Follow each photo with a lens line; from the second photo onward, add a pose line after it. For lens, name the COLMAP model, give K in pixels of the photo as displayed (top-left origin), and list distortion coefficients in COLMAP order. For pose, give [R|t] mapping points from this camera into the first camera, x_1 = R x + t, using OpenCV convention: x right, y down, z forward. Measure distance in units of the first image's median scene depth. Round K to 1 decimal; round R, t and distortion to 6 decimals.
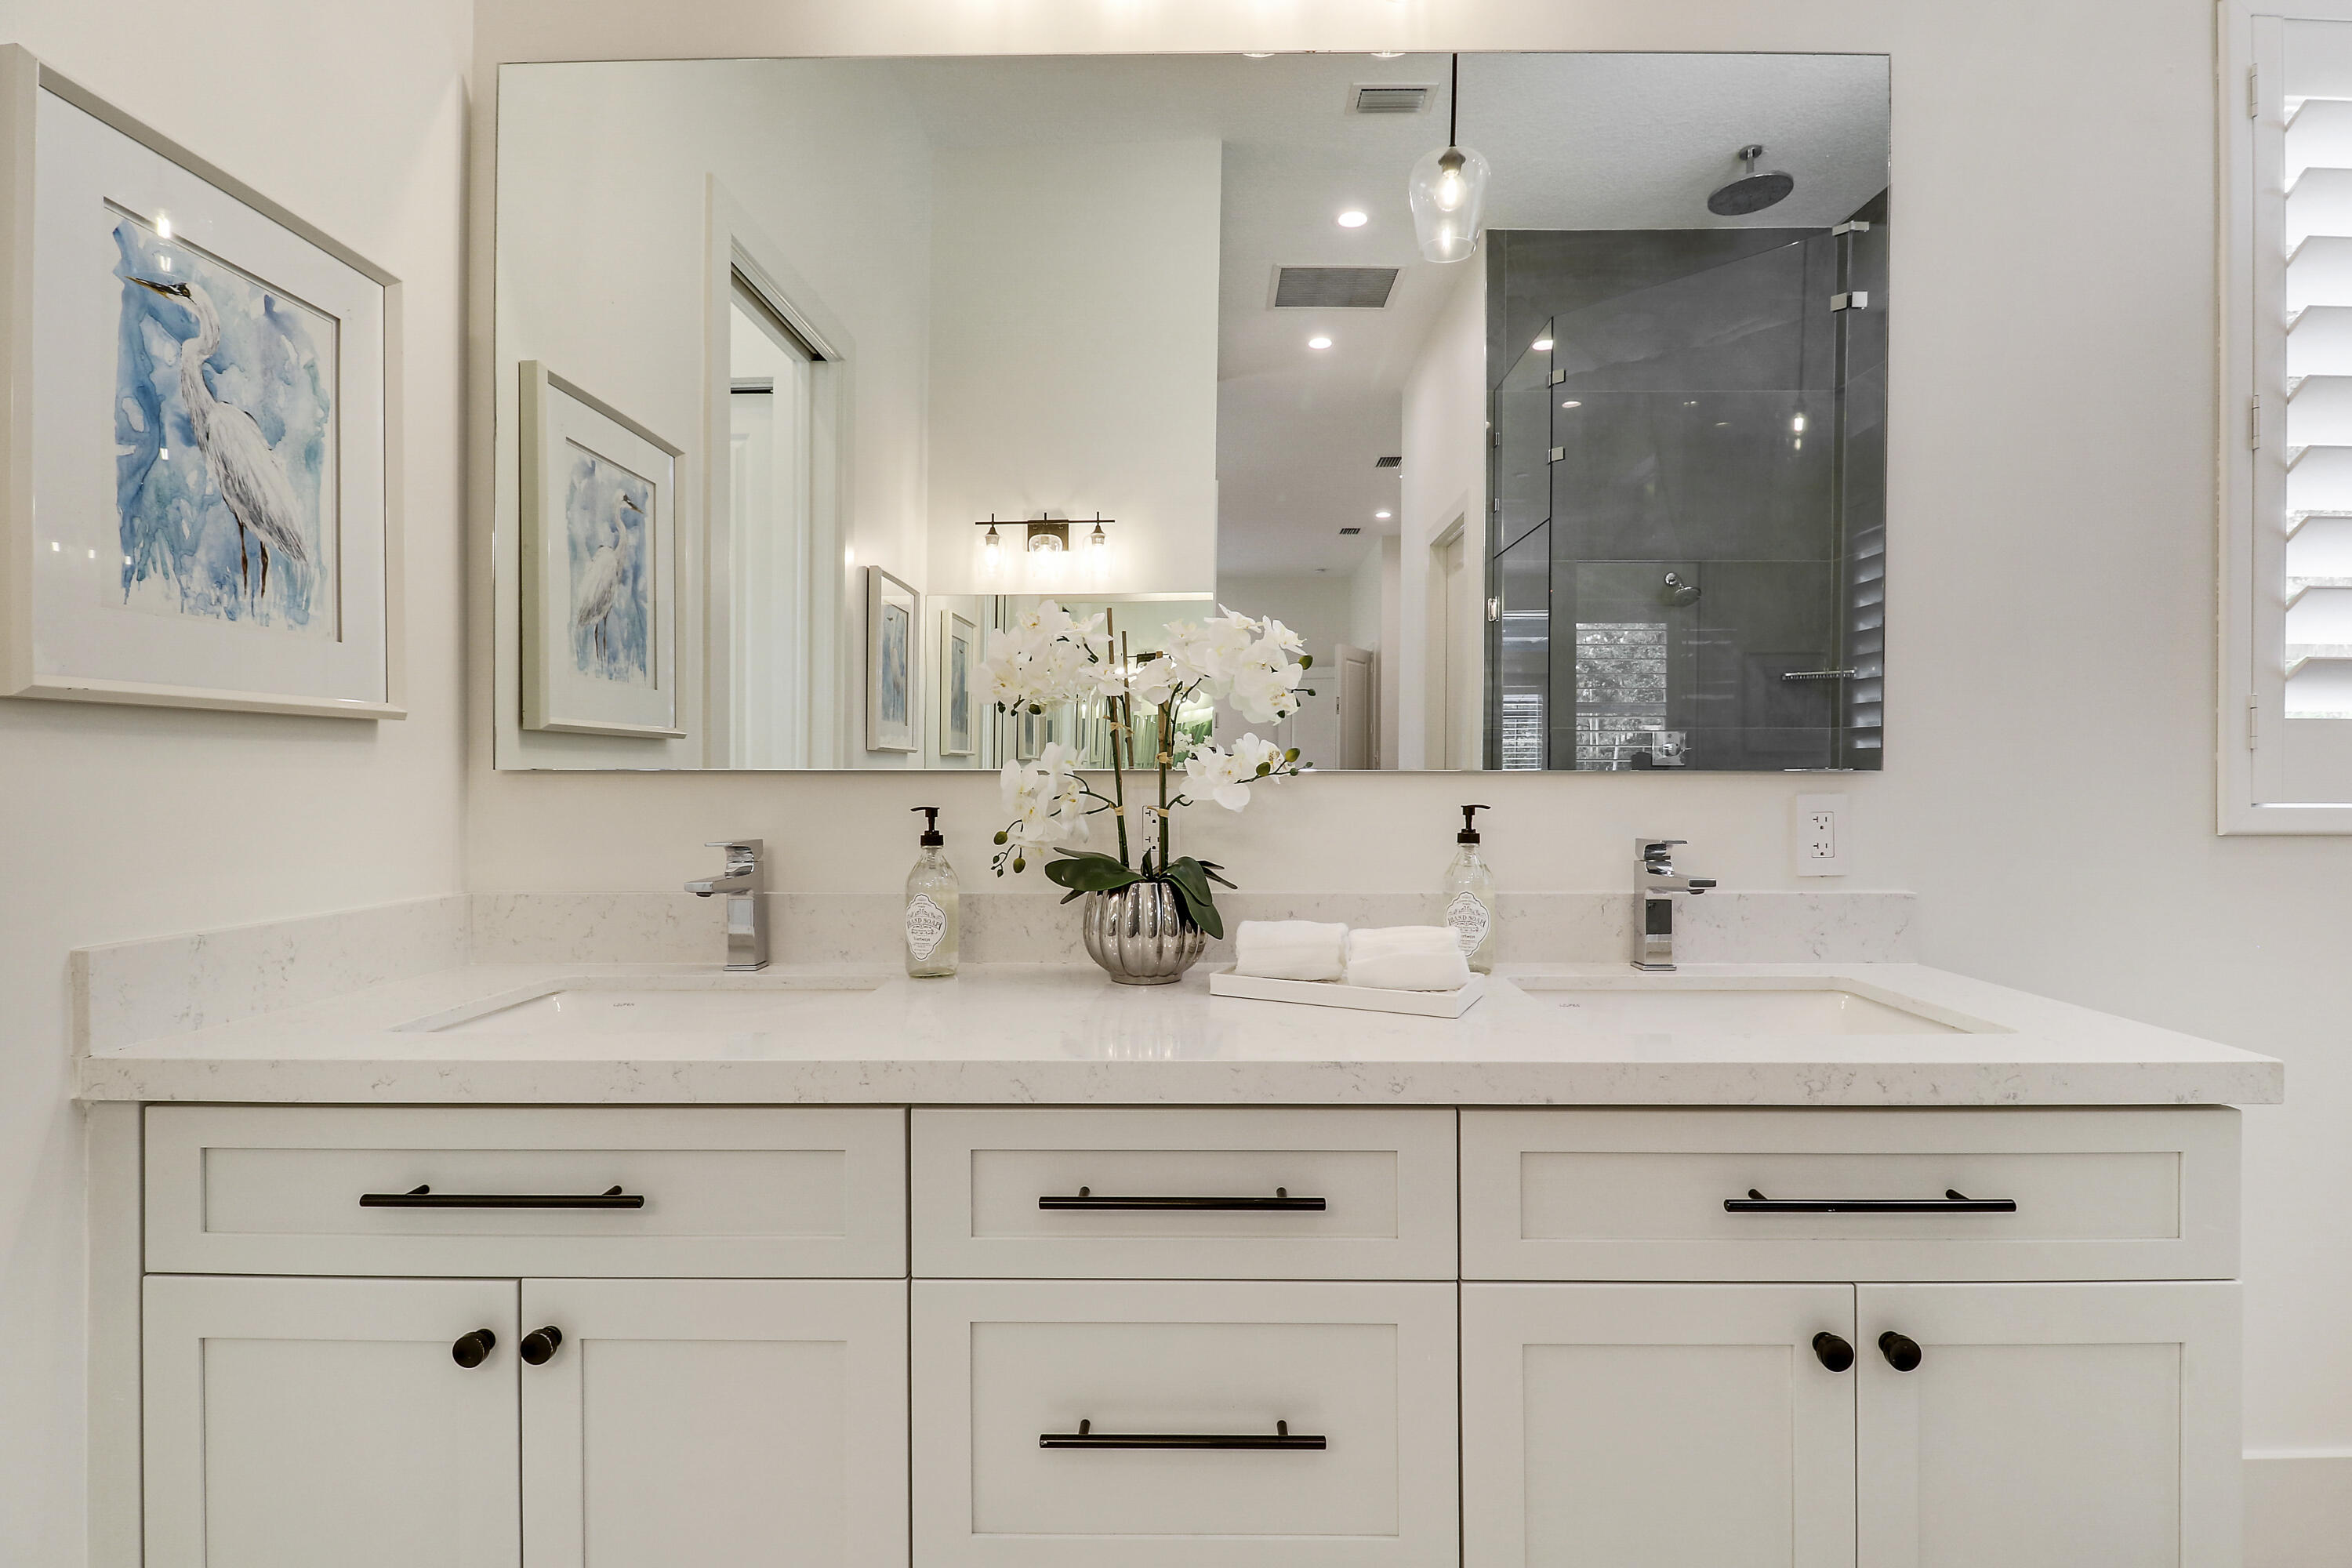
lens RADIAL K [[1088.3, 0, 1172.9], [0, 1088.3, 785.8], [0, 0, 1]] dist [-0.029998, 0.018104]
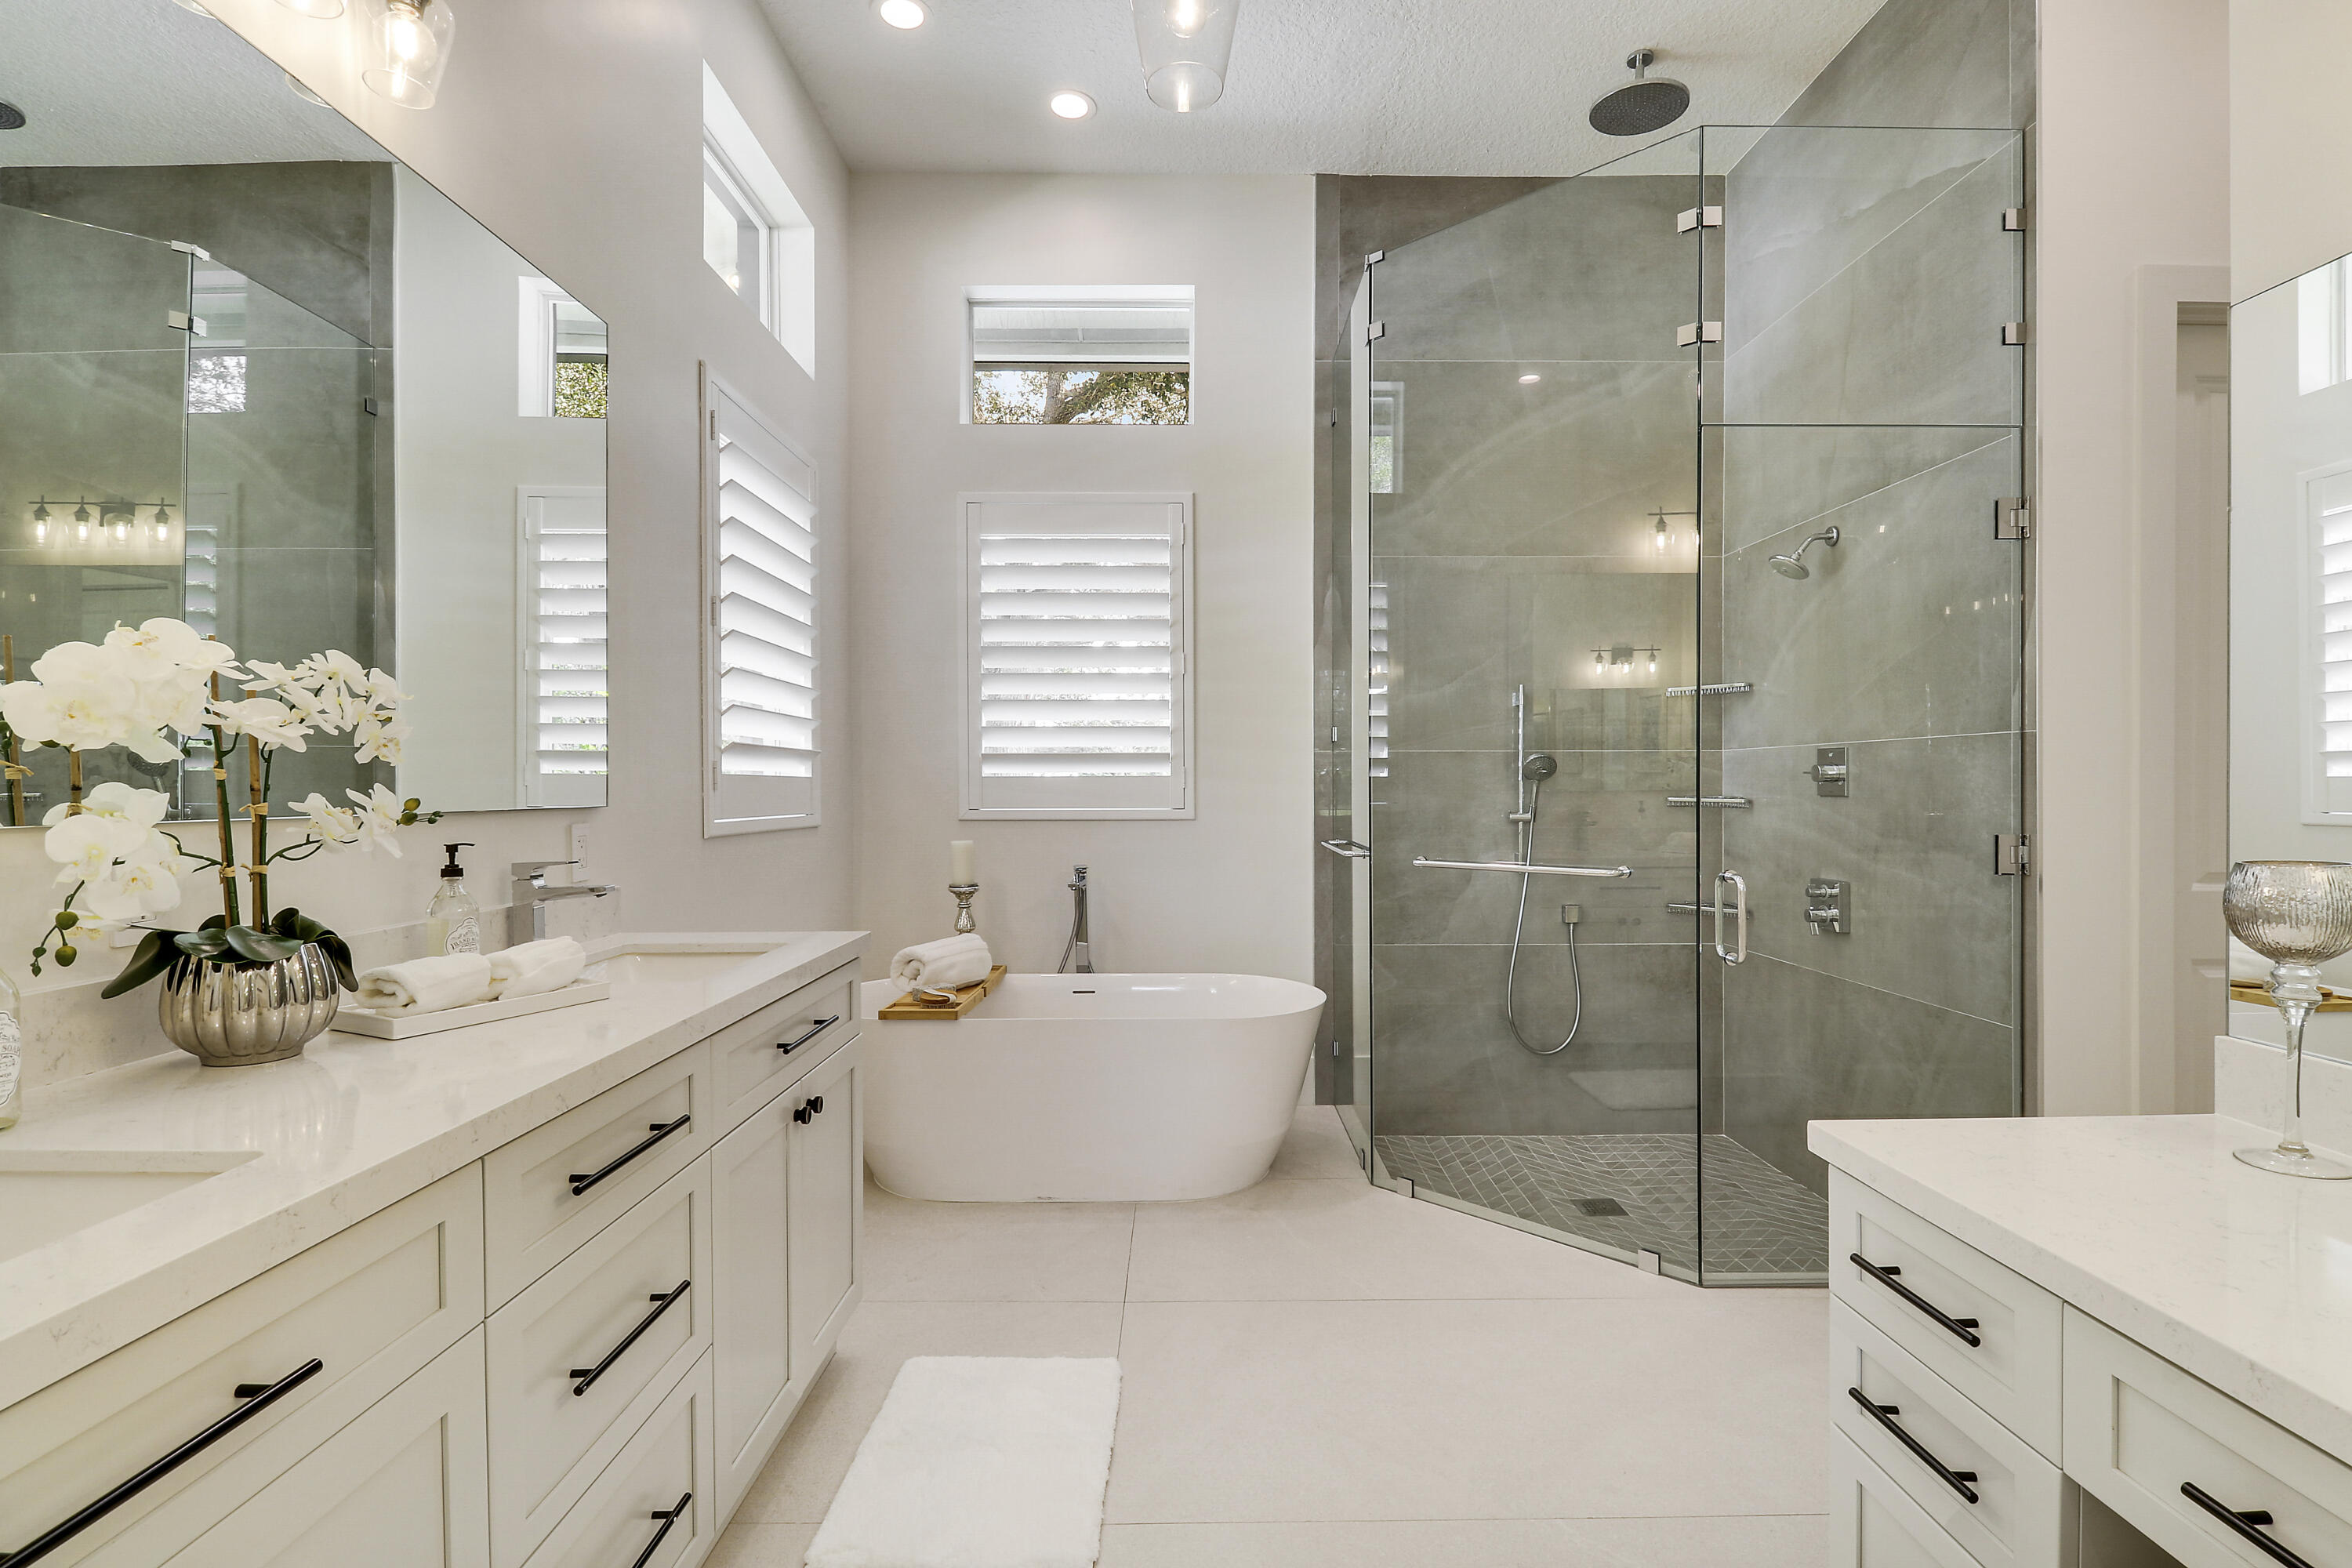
lens RADIAL K [[1103.7, 0, 1194.1], [0, 1103.7, 803.2], [0, 0, 1]] dist [0.028043, -0.018975]
pose [[-0.013427, -0.016254, 0.999778, -0.875913], [0.015837, 0.999739, 0.016466, -0.030741], [-0.999784, 0.016055, -0.013166, 0.218075]]
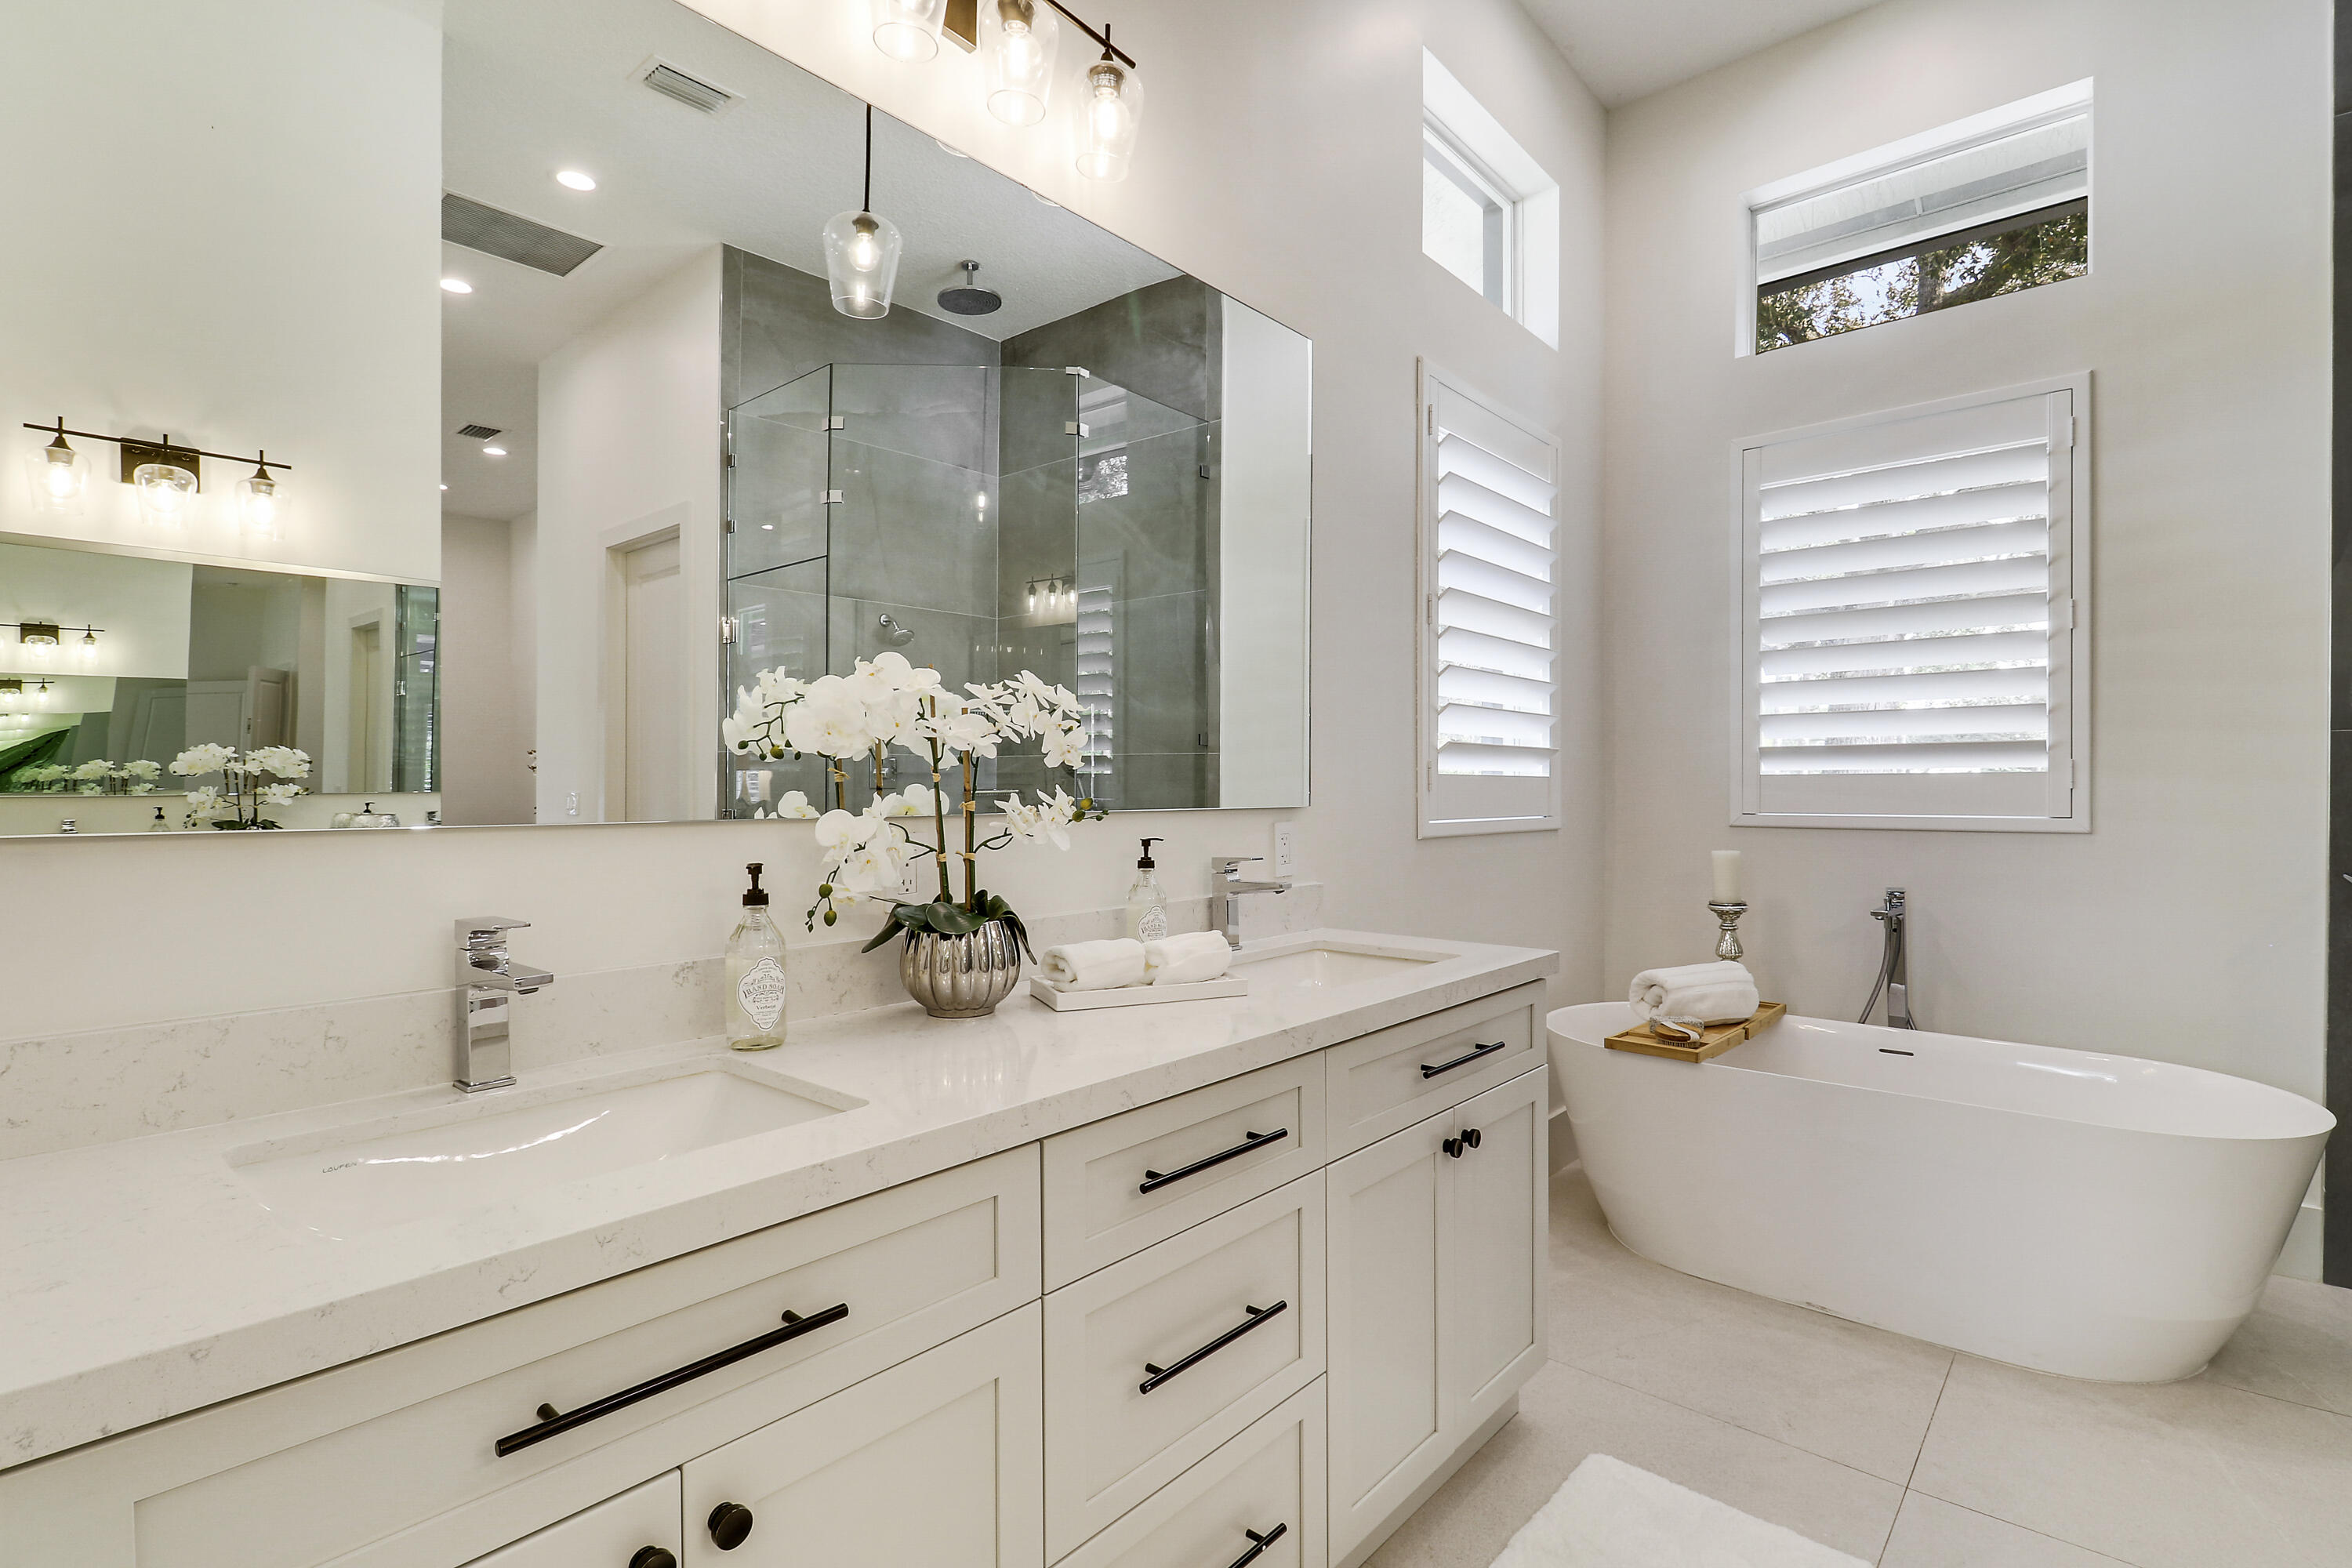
lens RADIAL K [[1103.7, 0, 1194.1], [0, 1103.7, 803.2], [0, 0, 1]] dist [0.028043, -0.018975]
pose [[0.651782, -0.013295, 0.758289, -0.650545], [0.012846, 0.999896, 0.006490, -0.030411], [-0.758297, 0.005511, 0.651886, 0.099576]]
